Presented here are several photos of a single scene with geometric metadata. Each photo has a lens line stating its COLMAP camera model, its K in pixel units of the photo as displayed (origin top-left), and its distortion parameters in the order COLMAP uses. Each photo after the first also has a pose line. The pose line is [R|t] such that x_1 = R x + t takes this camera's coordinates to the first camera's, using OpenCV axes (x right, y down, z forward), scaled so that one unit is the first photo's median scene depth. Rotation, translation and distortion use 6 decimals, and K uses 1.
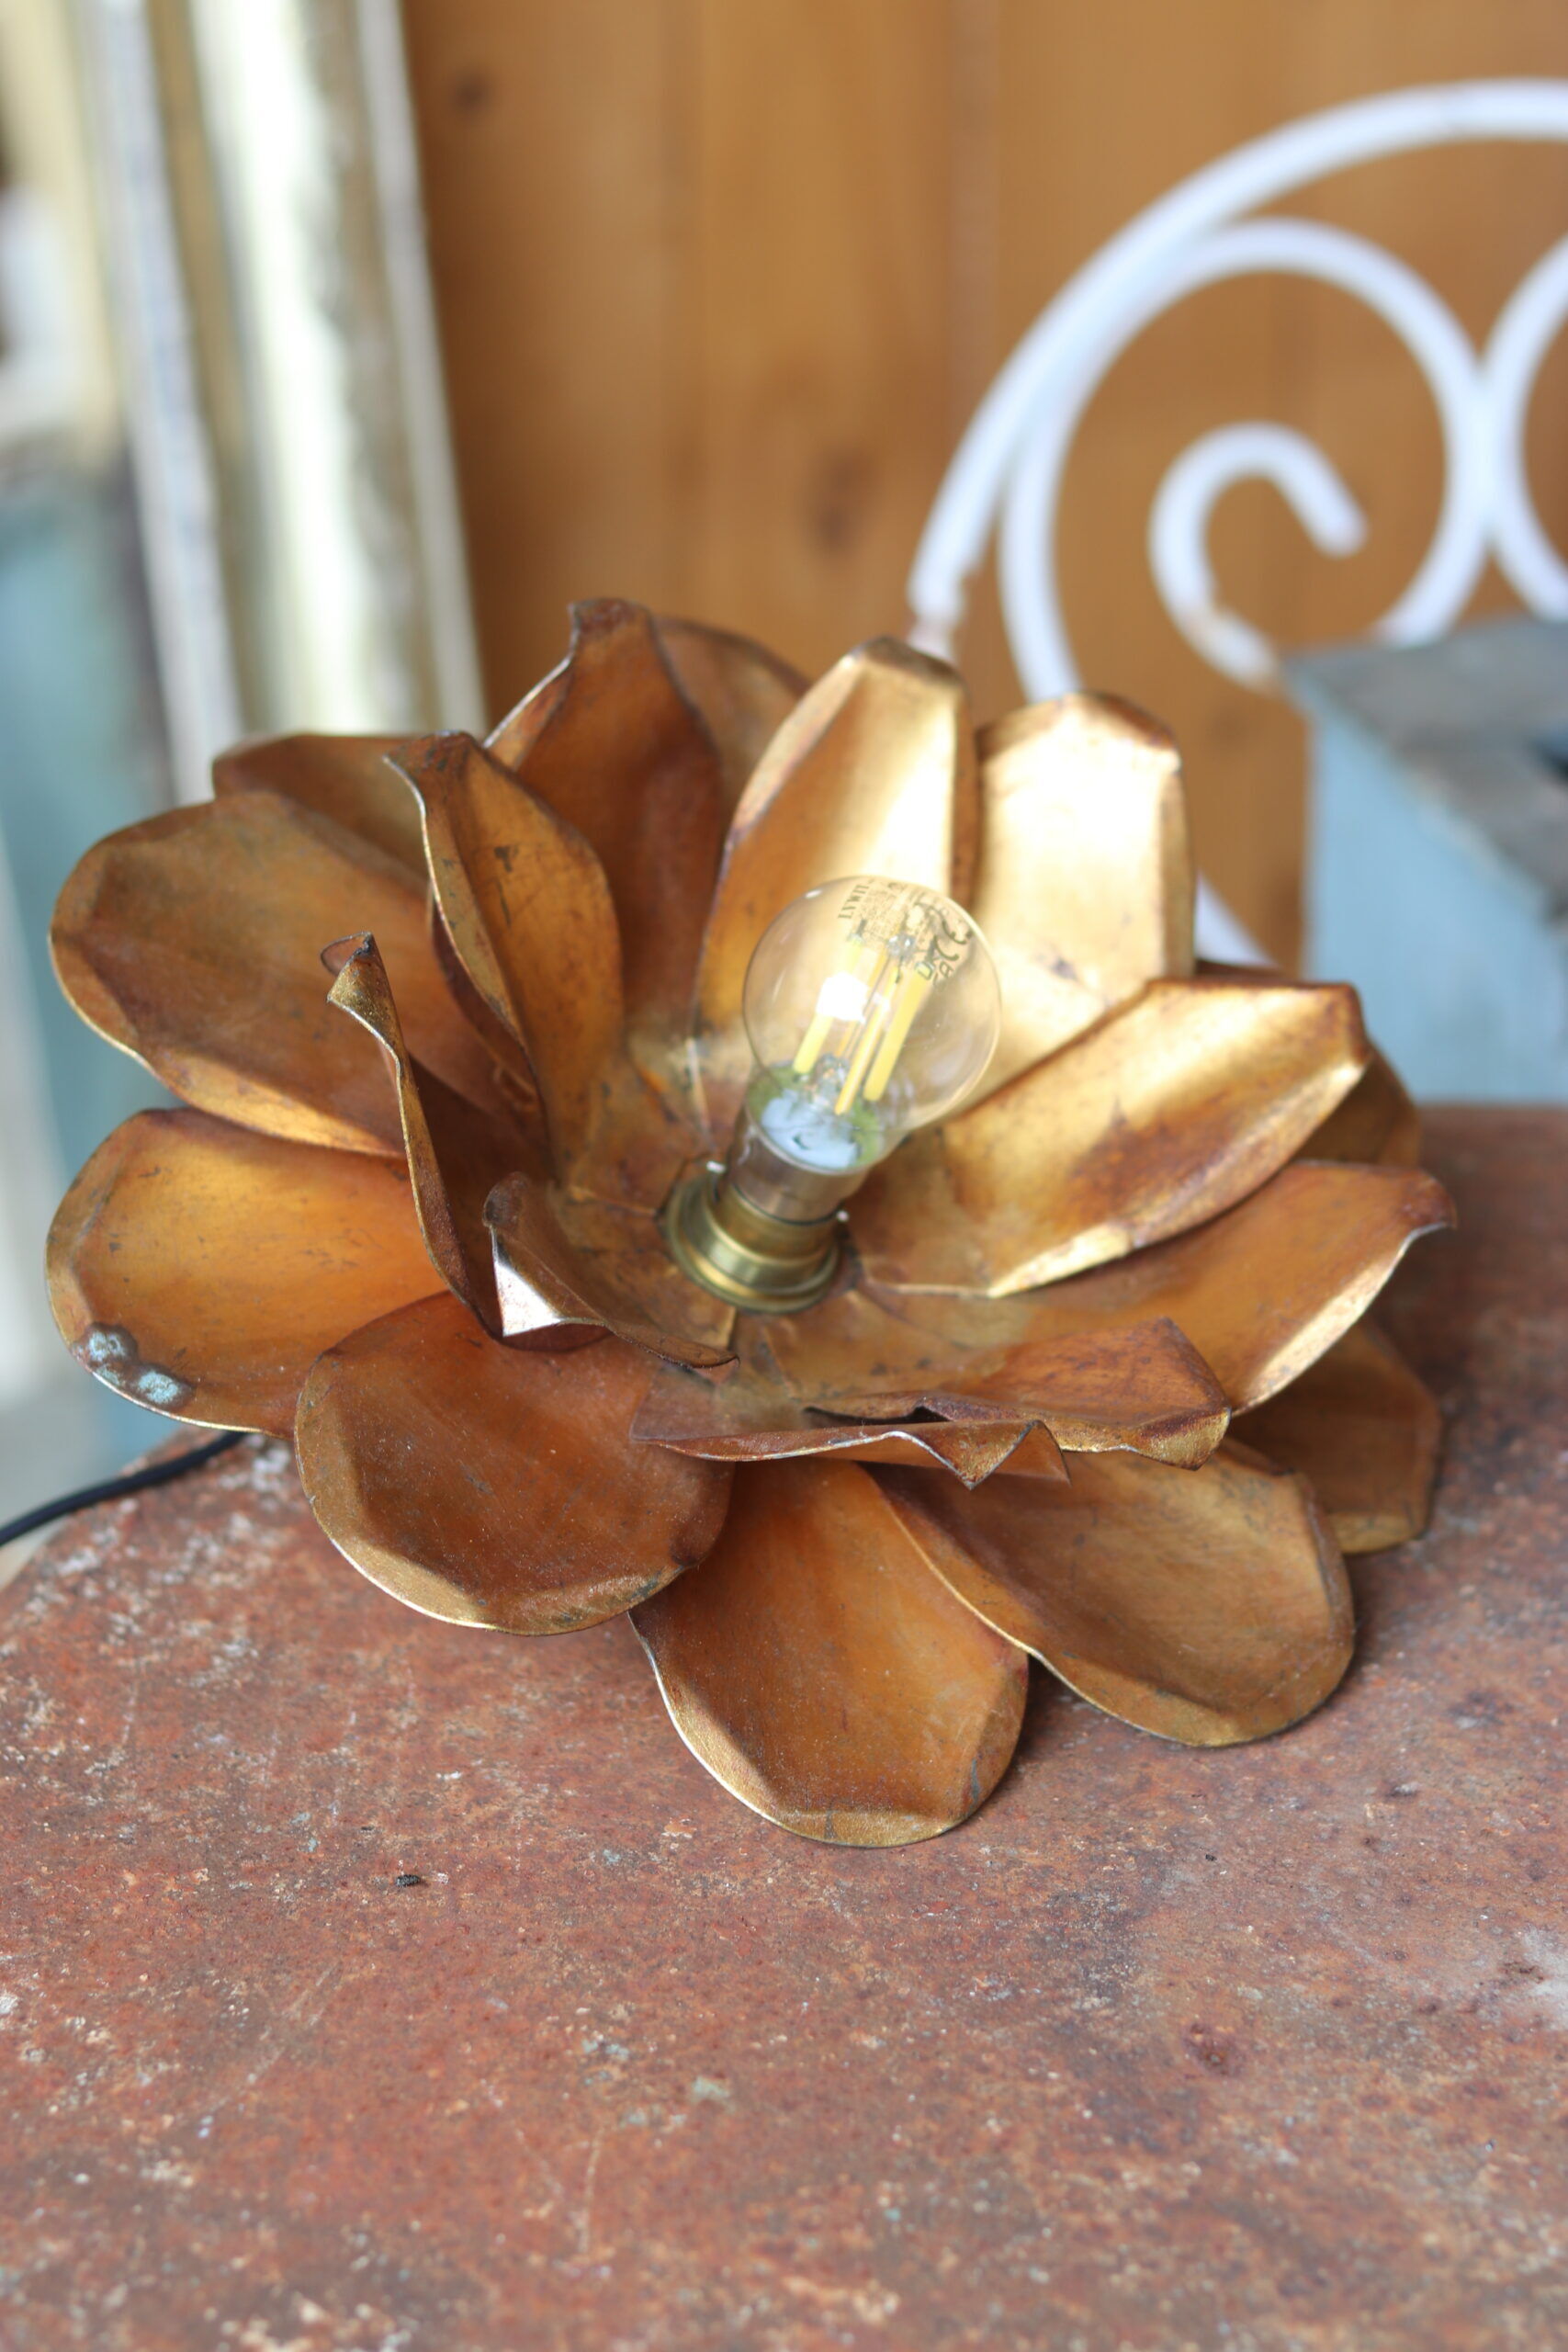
lens RADIAL K [[5890.5, 0, 784.0], [0, 5890.5, 1176.0], [0, 0, 1]] dist [-0.129860, 0.054673]
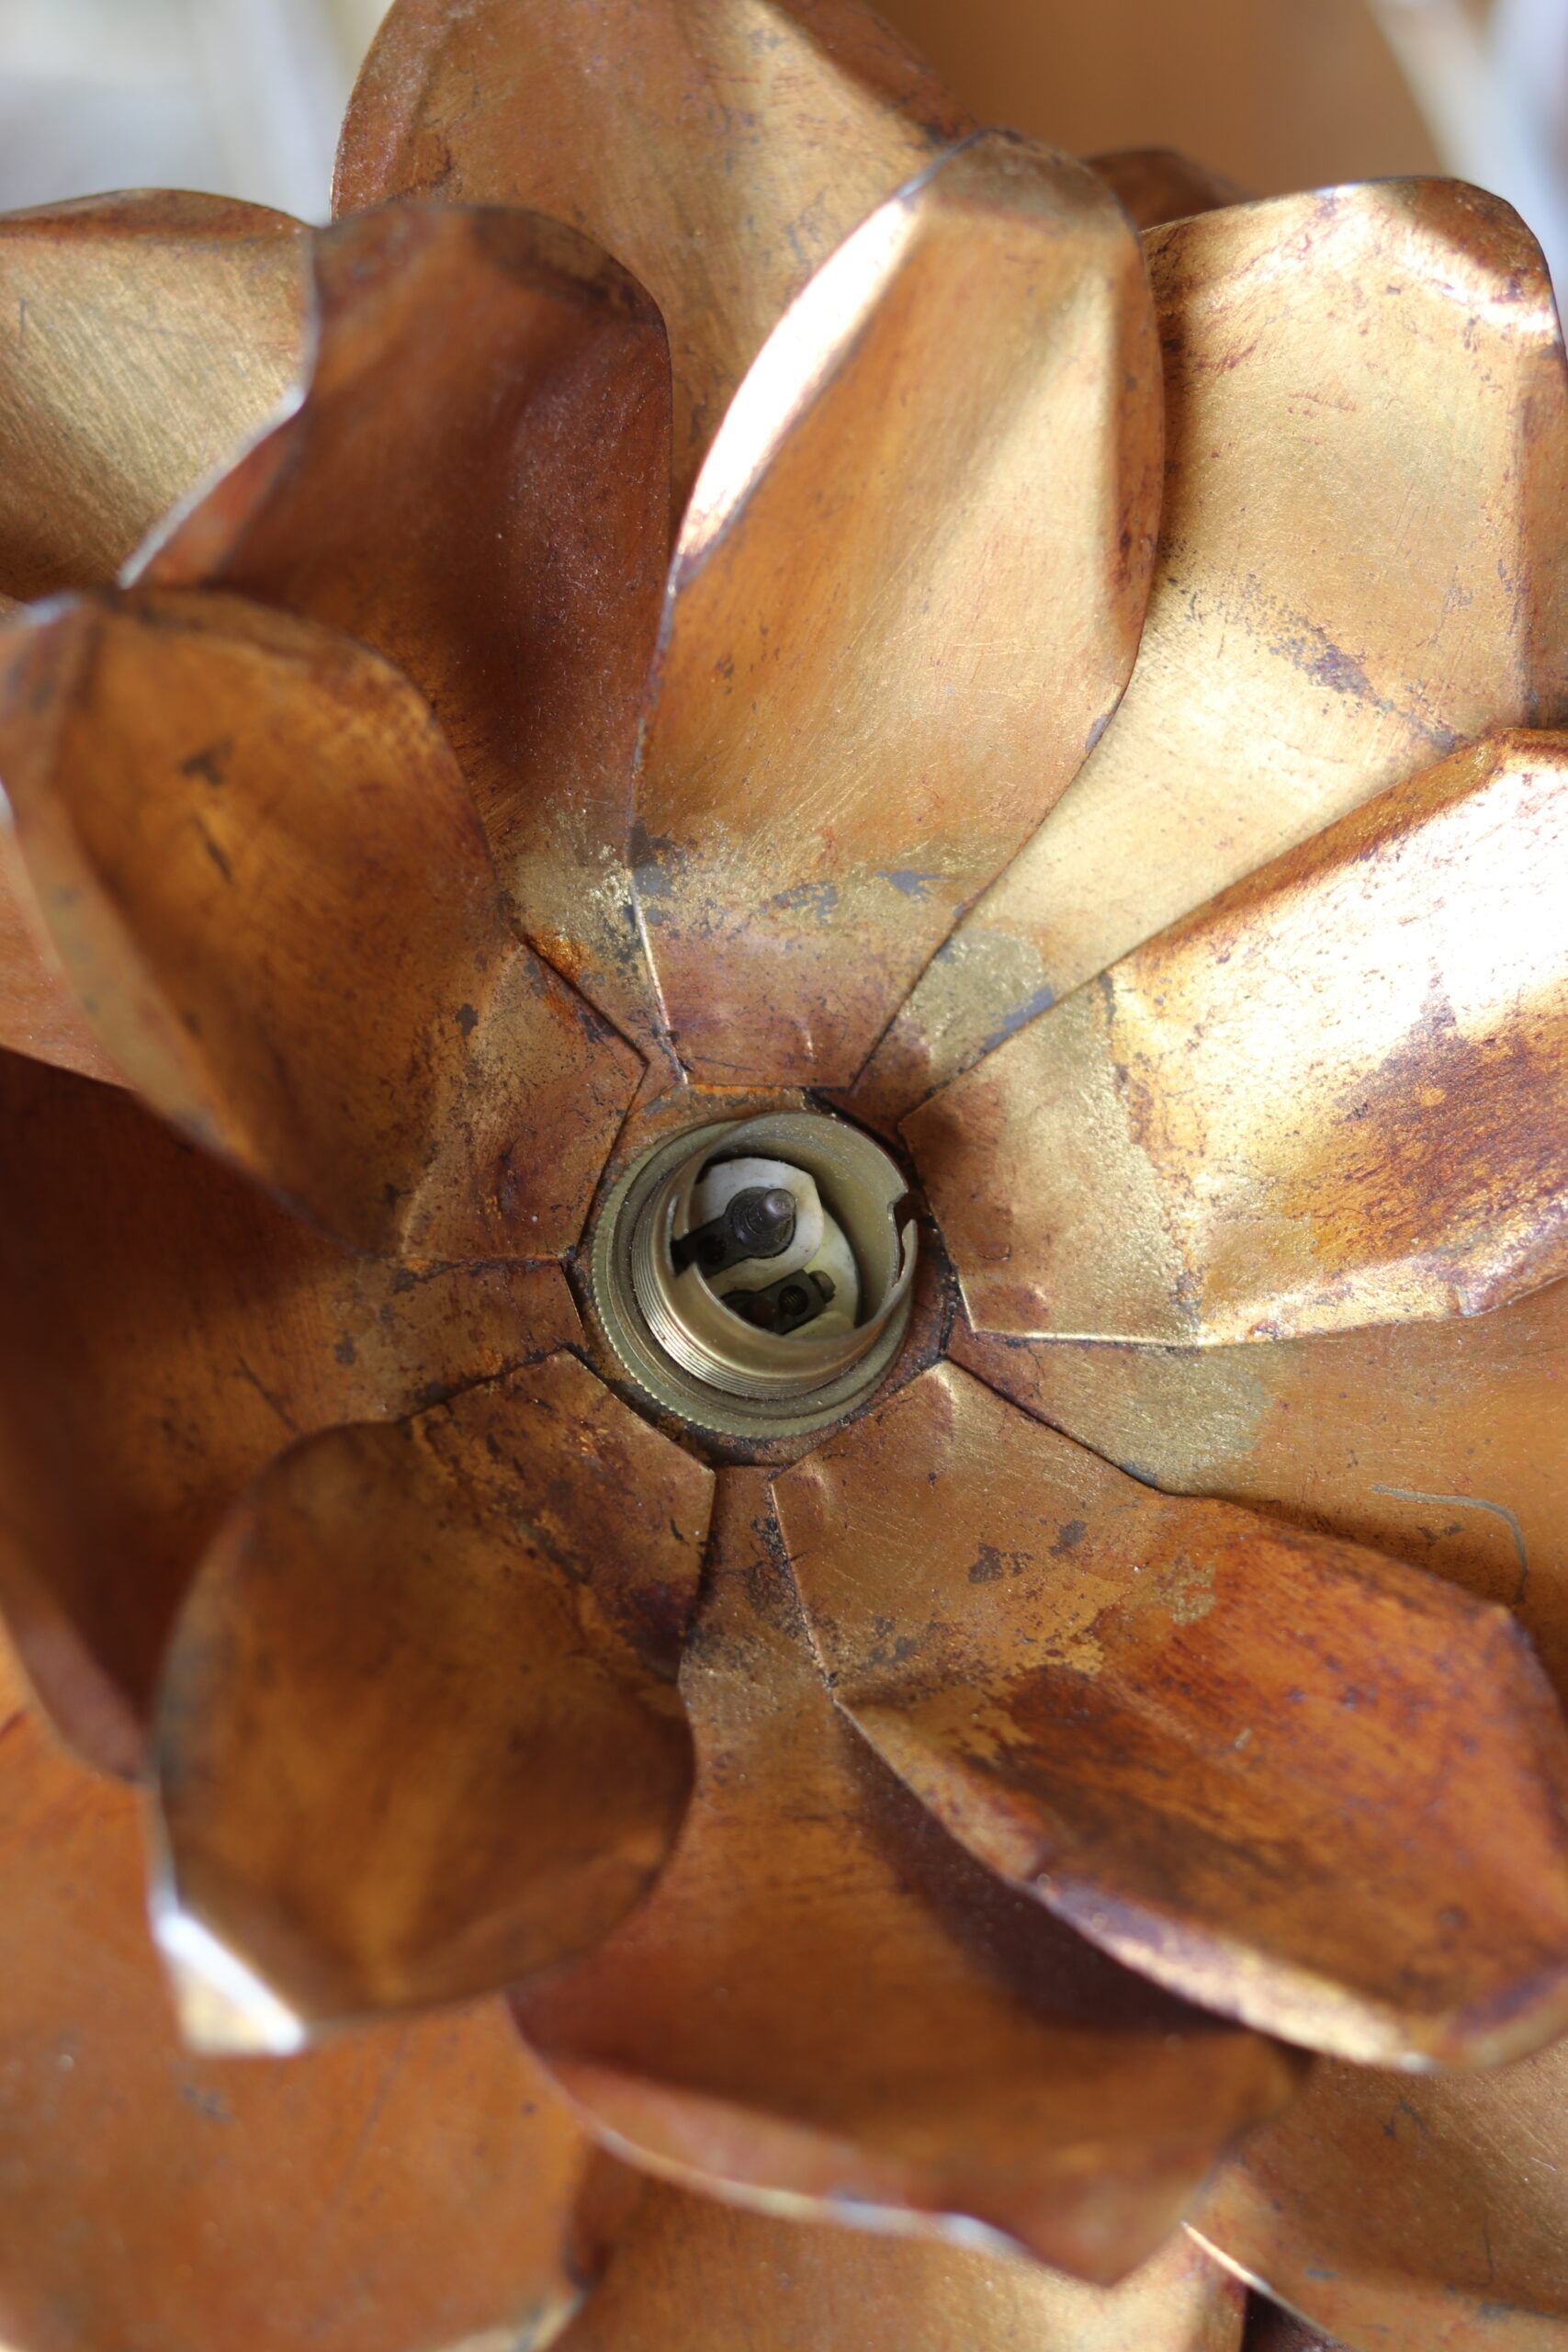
lens RADIAL K [[5890.5, 0, 784.0], [0, 5890.5, 1176.0], [0, 0, 1]] dist [-0.129860, 0.054673]
pose [[0.996684, -0.011006, -0.080620, 0.044194], [0.046114, 0.892732, 0.448223, -0.257293], [0.067039, -0.450454, 0.890279, 0.562146]]
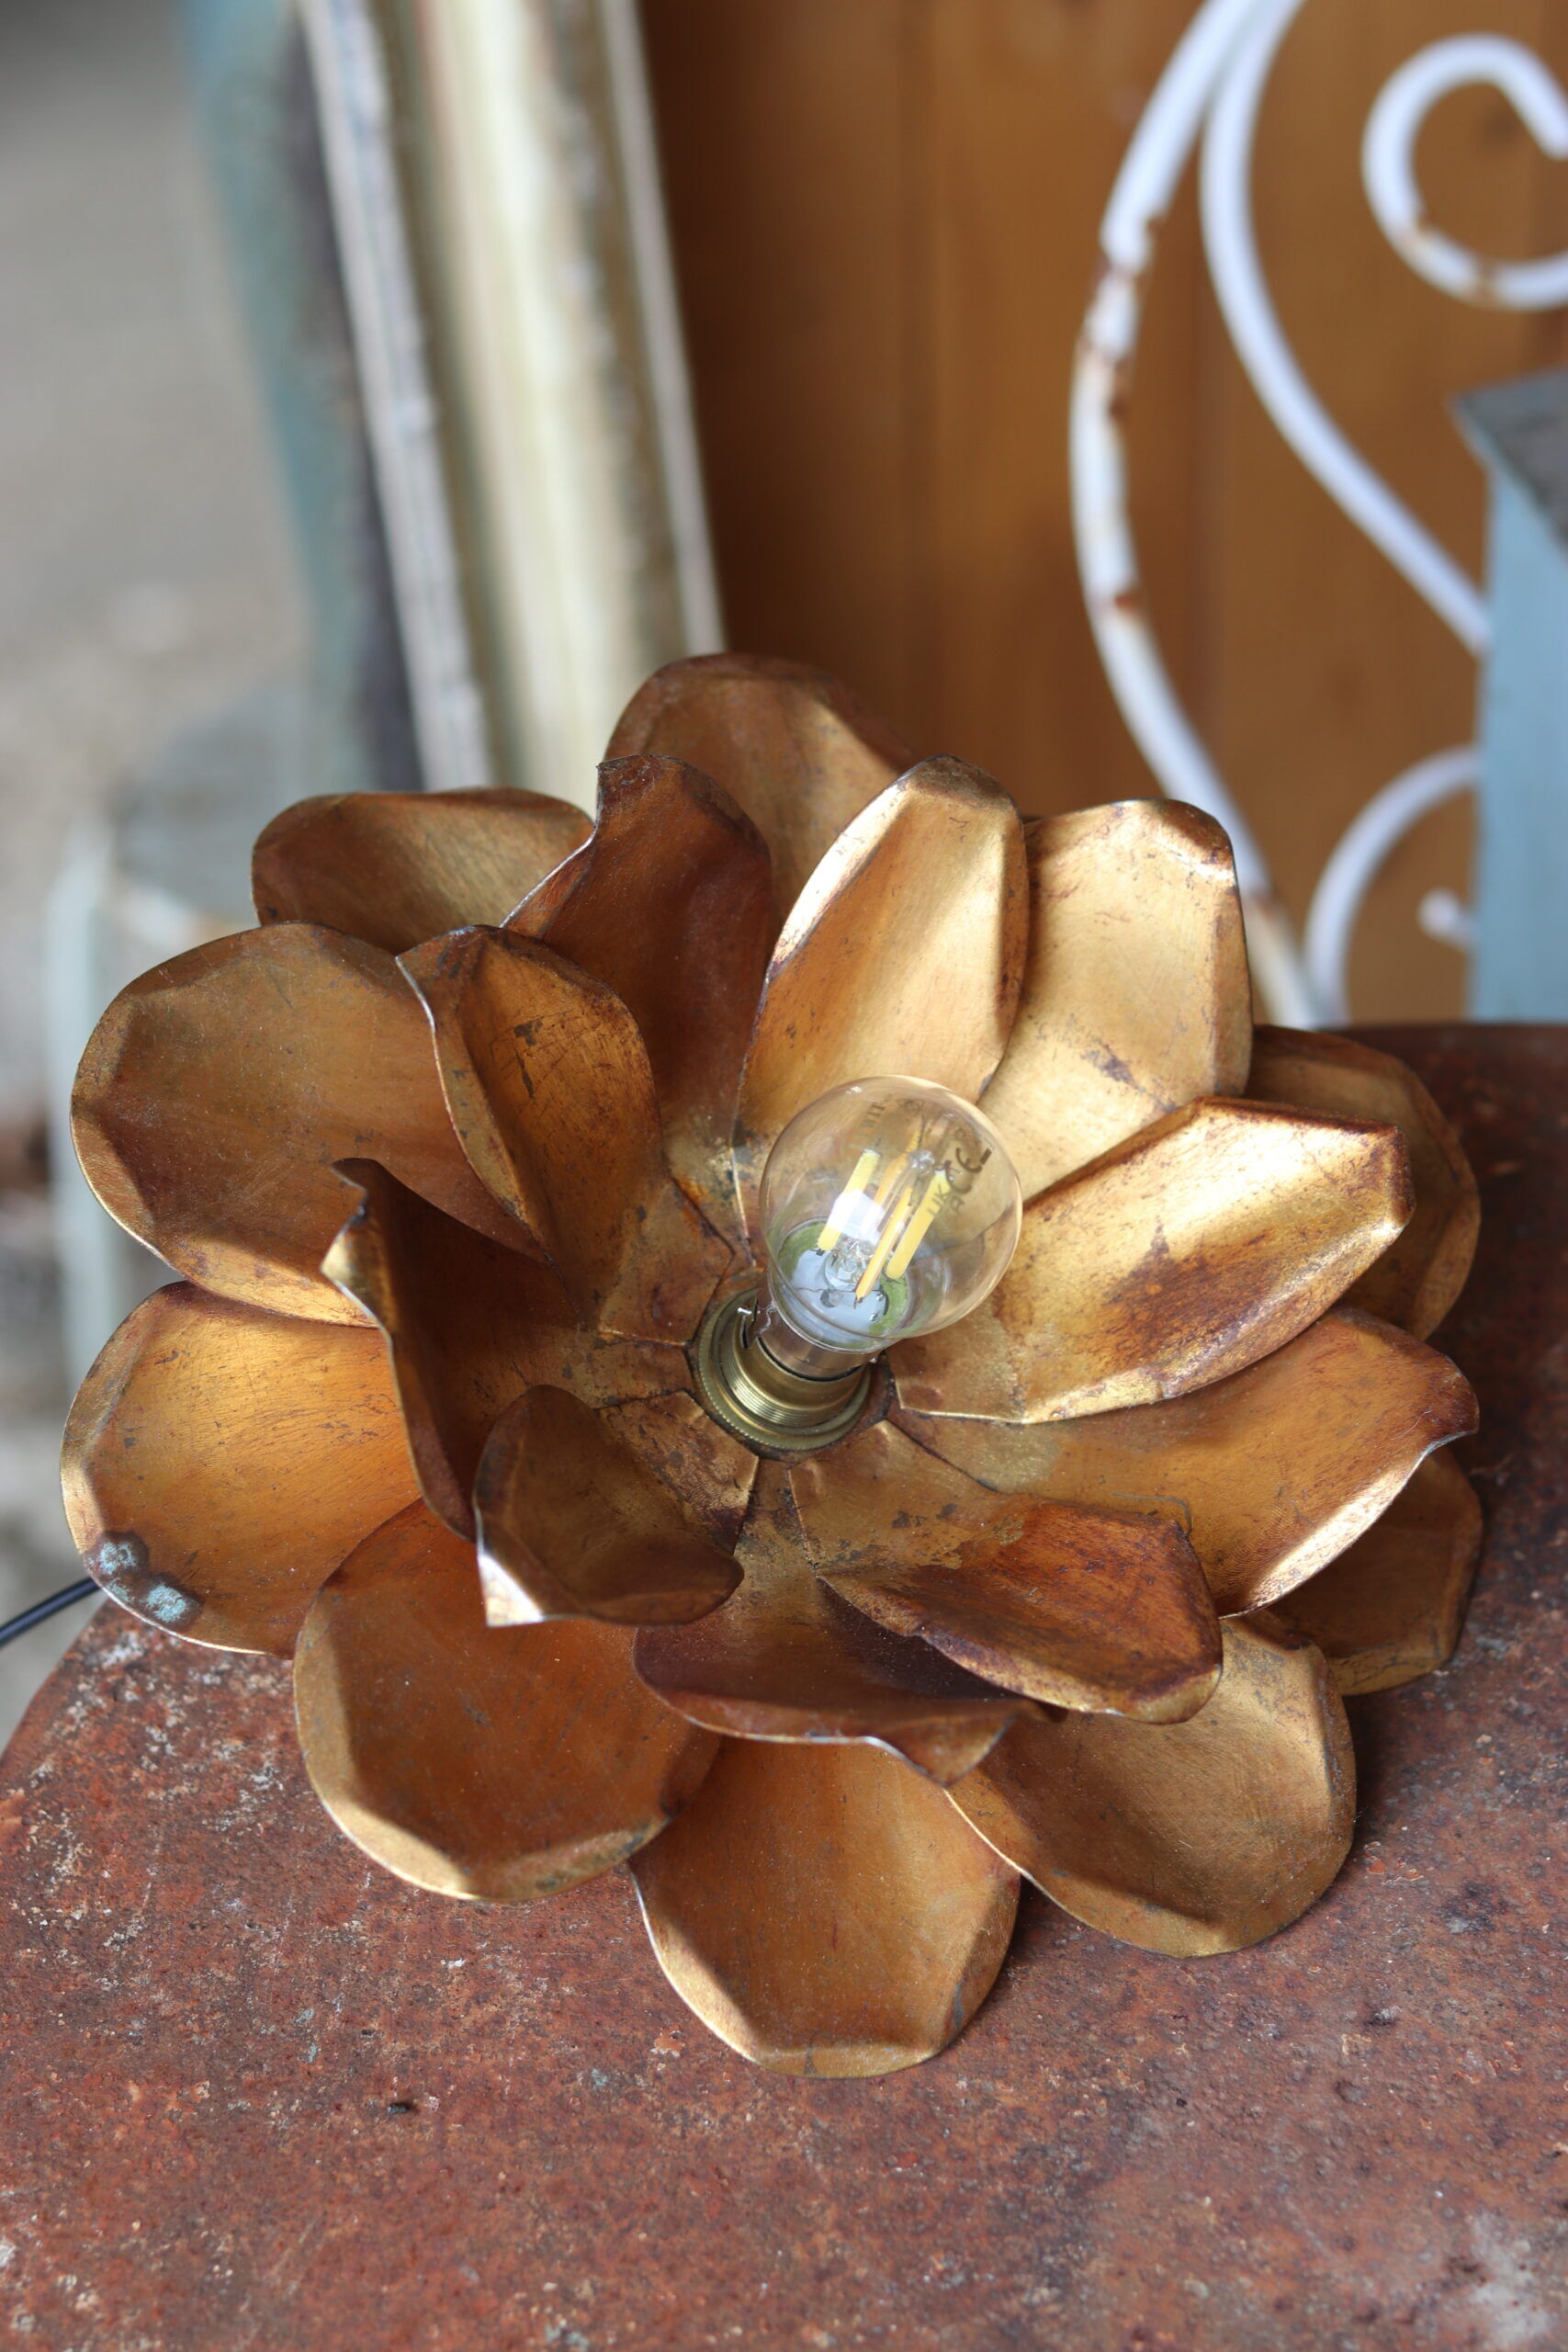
lens RADIAL K [[5890.5, 0, 784.0], [0, 5890.5, 1176.0], [0, 0, 1]] dist [-0.129860, 0.054673]
pose [[0.996517, 0.033307, -0.076451, 0.075138], [-0.013602, 0.969417, 0.245042, -0.285589], [0.082274, -0.243149, 0.966494, 0.043863]]
